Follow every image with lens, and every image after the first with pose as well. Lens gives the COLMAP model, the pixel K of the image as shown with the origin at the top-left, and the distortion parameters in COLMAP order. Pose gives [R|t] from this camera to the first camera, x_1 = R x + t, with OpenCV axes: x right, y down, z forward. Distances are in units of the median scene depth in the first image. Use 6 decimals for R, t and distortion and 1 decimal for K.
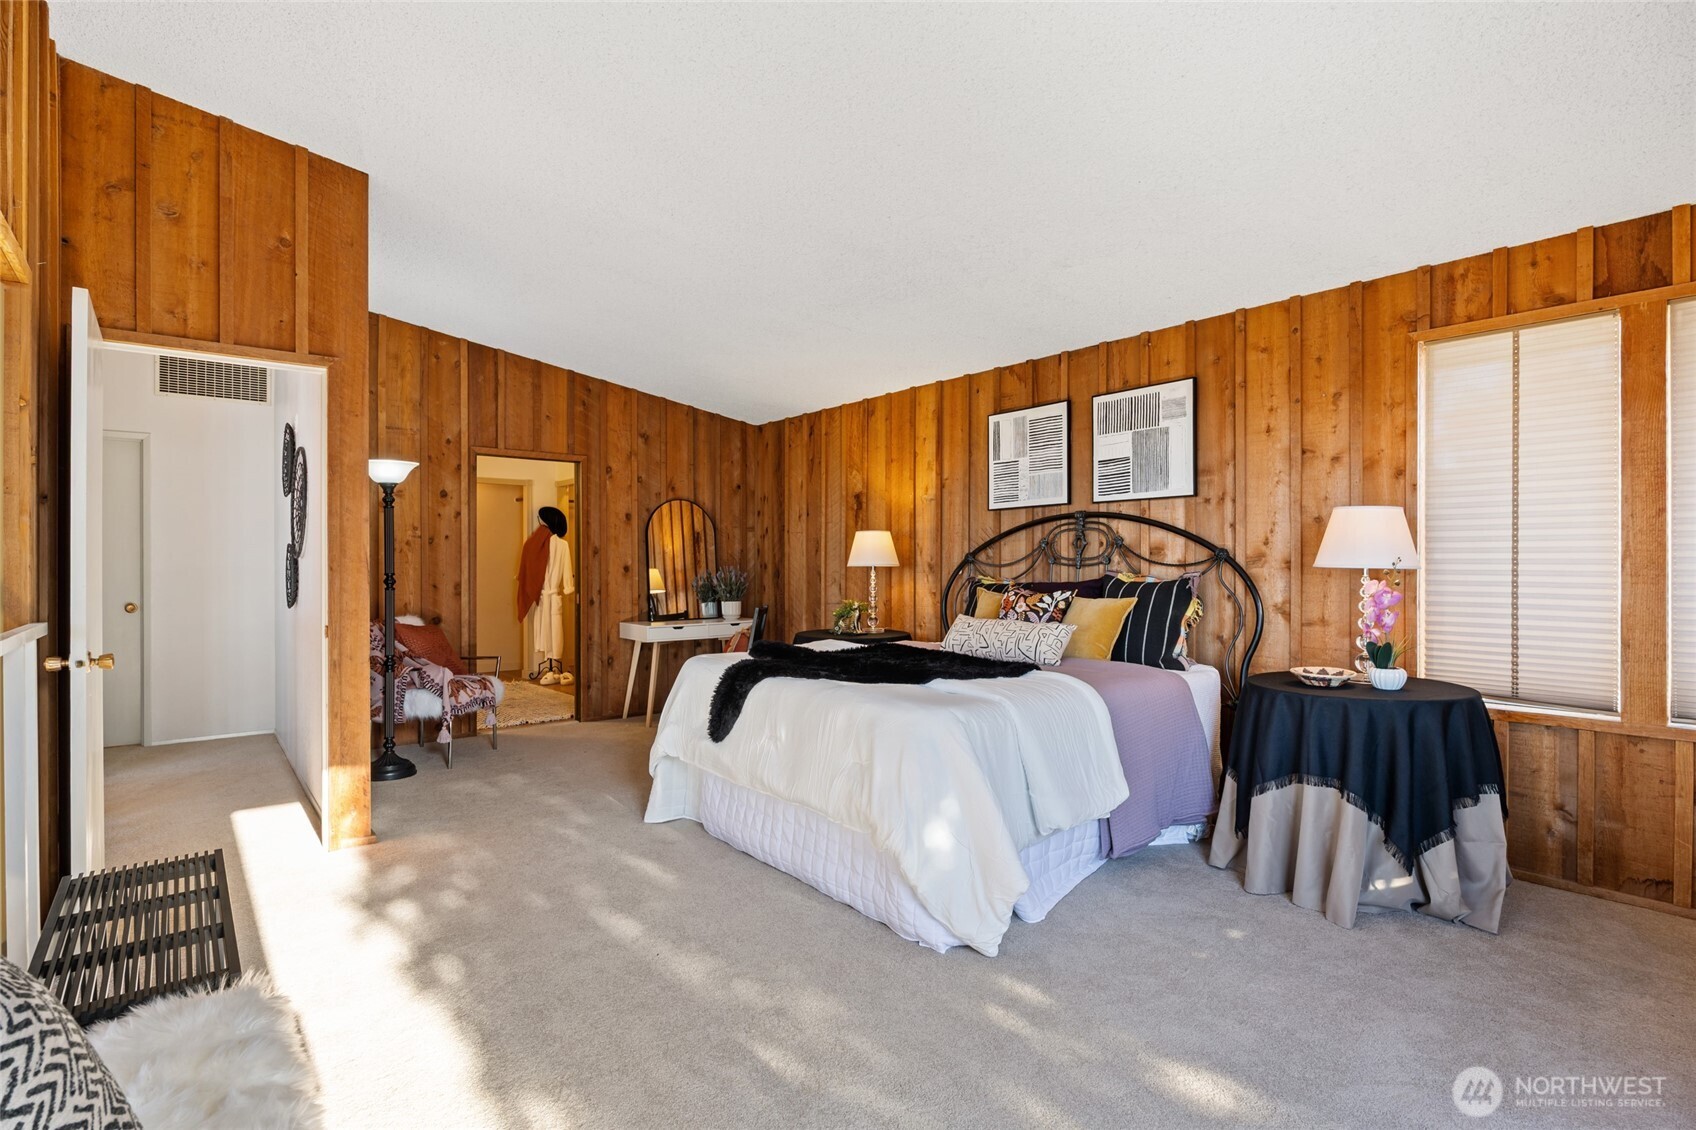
lens RADIAL K [[863.1, 0, 848.0], [0, 863.1, 565.0], [0, 0, 1]] dist [-0.000141, -0.000024]
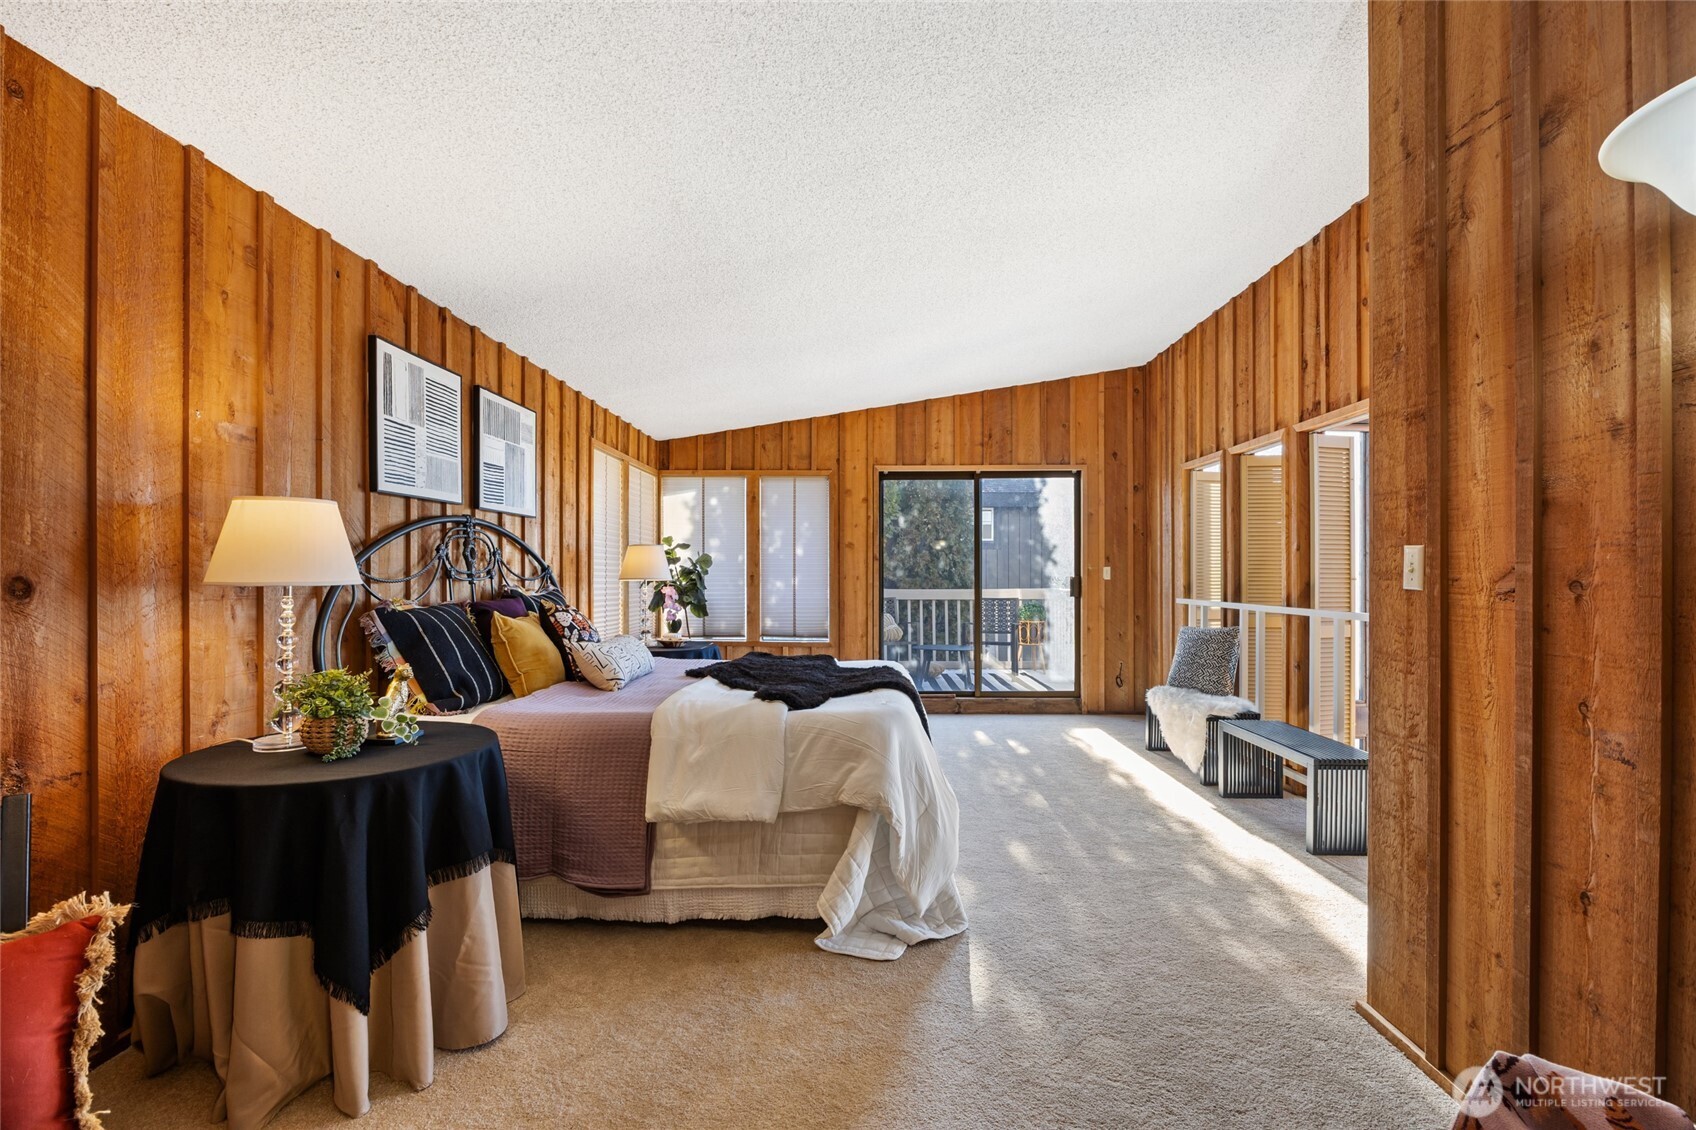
lens RADIAL K [[734.2, 0, 848.8], [0, 734.2, 570.8], [0, 0, 1]] dist [-0.014952, 0.000494]
pose [[-0.772297, 0.007797, 0.635214, -0.447913], [0.006133, 0.999970, -0.004817, -0.003833], [-0.635232, 0.000175, -0.772321, 1.273003]]
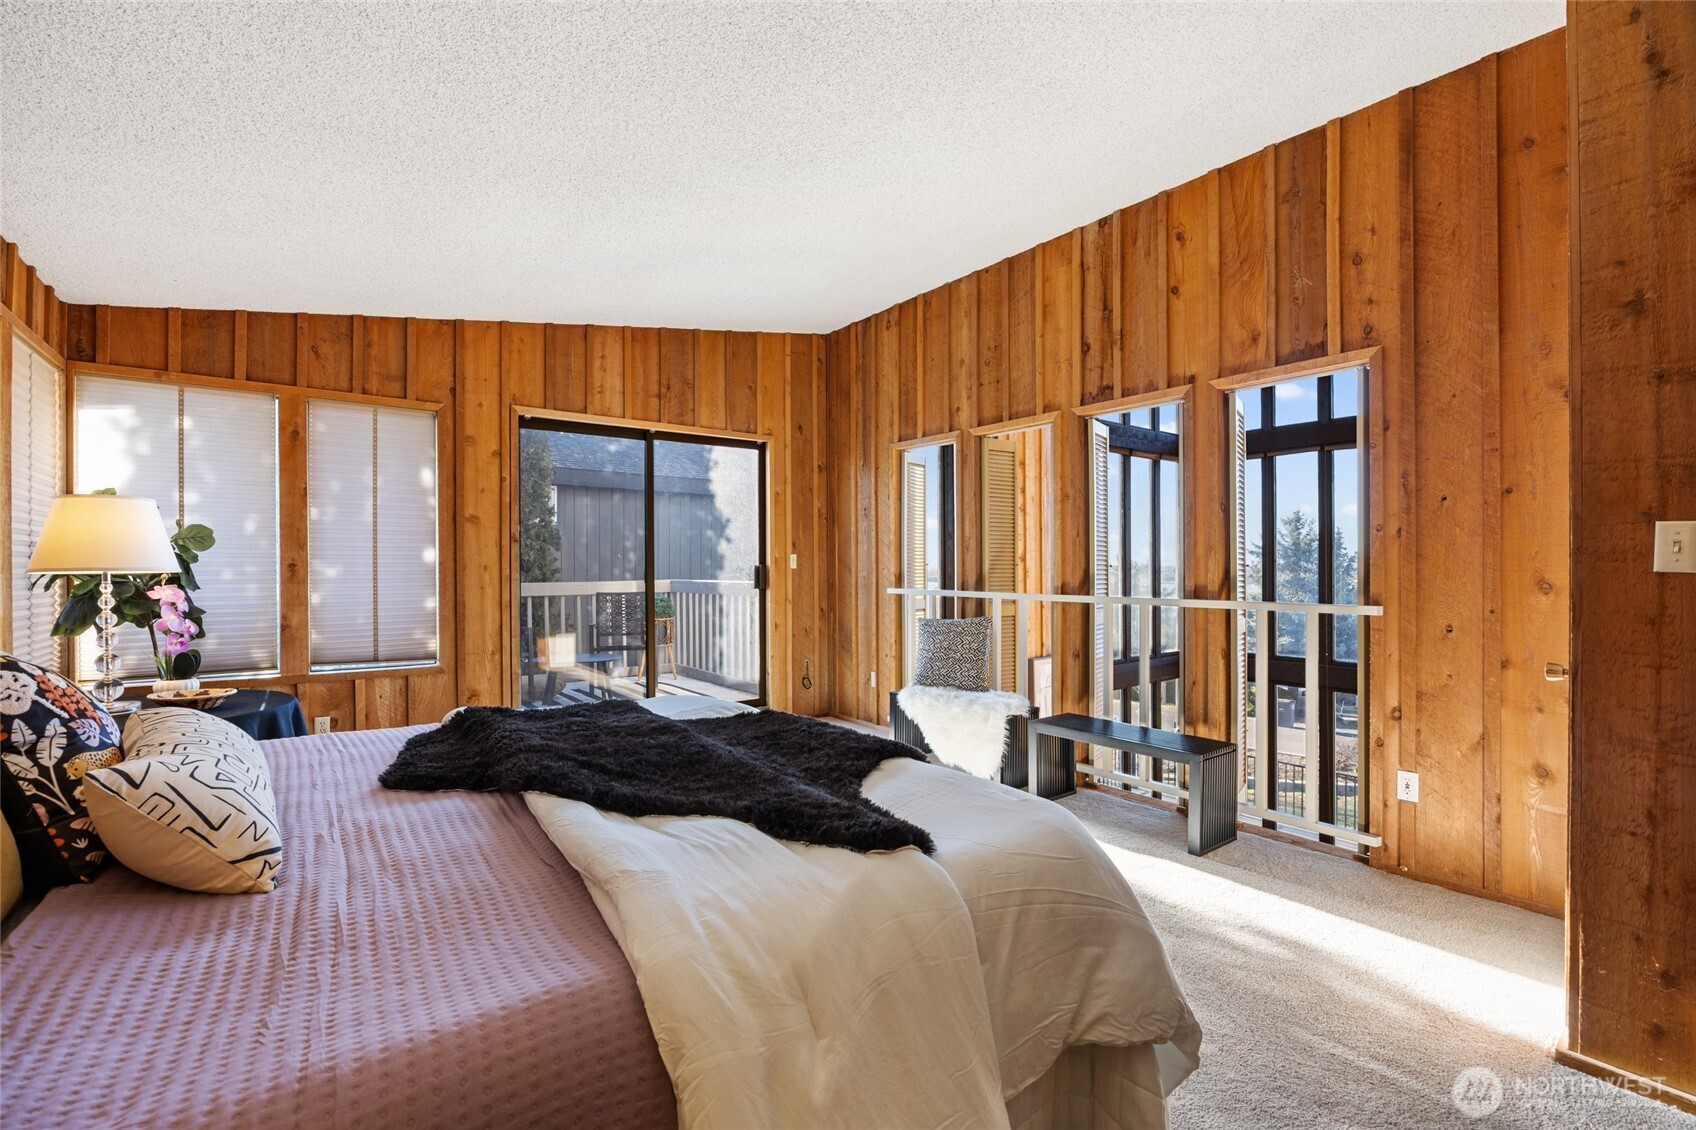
lens RADIAL K [[734.2, 0, 848.8], [0, 734.2, 570.8], [0, 0, 1]] dist [-0.014952, 0.000494]
pose [[-0.999886, 0.006113, 0.013822, -0.078373], [0.006275, 0.999912, 0.011653, -0.001253], [-0.013750, 0.011738, -0.999837, 1.131025]]
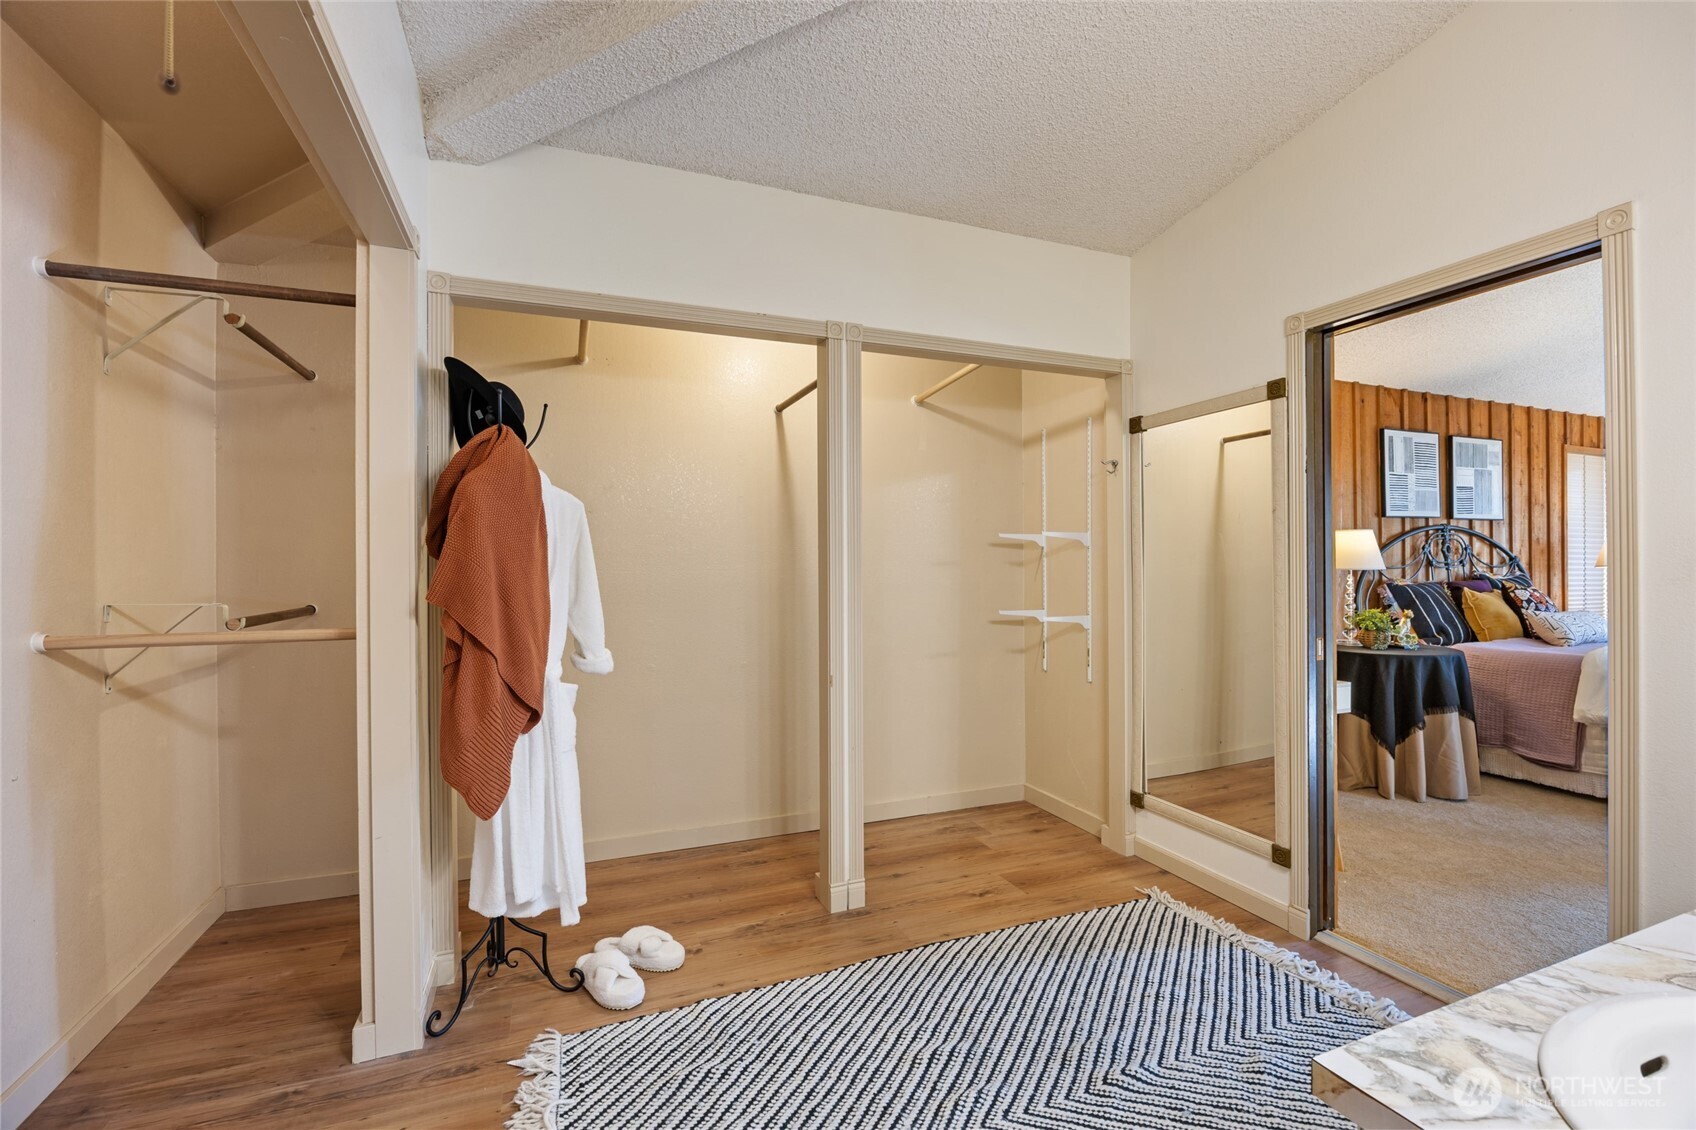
lens RADIAL K [[734.2, 0, 848.8], [0, 734.2, 570.8], [0, 0, 1]] dist [-0.014952, 0.000494]
pose [[0.280405, -0.002082, 0.959880, -0.951113], [0.010065, 0.999949, -0.000771, -0.003441], [-0.959829, 0.009878, 0.280412, 1.487744]]
